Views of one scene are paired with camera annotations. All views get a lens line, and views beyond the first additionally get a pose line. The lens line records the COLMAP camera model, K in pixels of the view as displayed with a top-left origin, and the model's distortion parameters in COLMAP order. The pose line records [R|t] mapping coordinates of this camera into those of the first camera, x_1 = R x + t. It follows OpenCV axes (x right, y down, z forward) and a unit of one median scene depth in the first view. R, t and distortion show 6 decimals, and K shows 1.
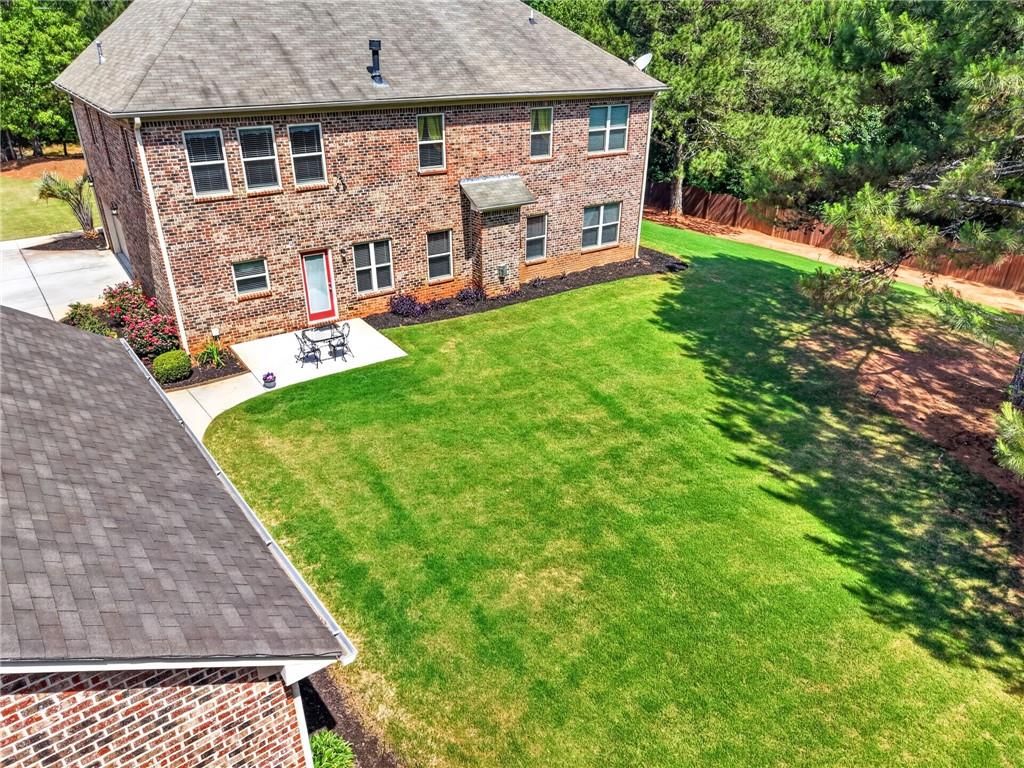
lens RADIAL K [[695.5, 0, 518.0], [0, 695.5, 378.5], [0, 0, 1]] dist [-0.011933, 0.010230]
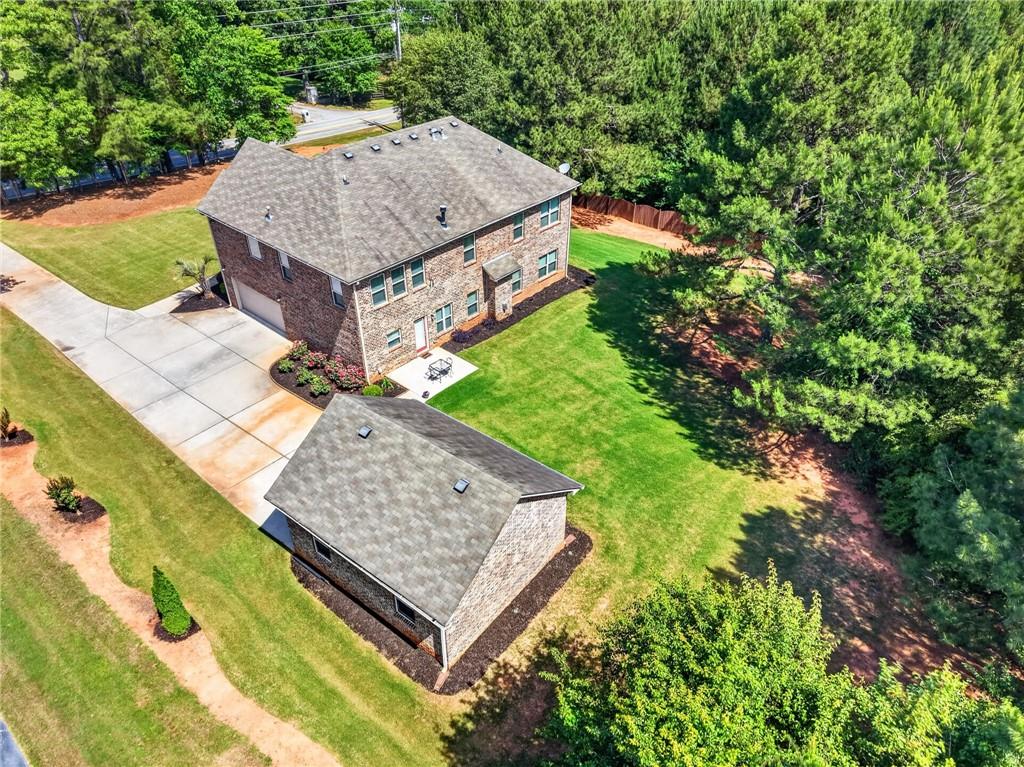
lens RADIAL K [[695.5, 0, 509.3], [0, 695.5, 389.1], [0, 0, 1]] dist [-0.011933, 0.010230]
pose [[0.973928, -0.140760, 0.177908, -0.427209], [0.108083, 0.977408, 0.181638, -0.319528], [-0.199456, -0.157673, 0.967138, -0.921605]]
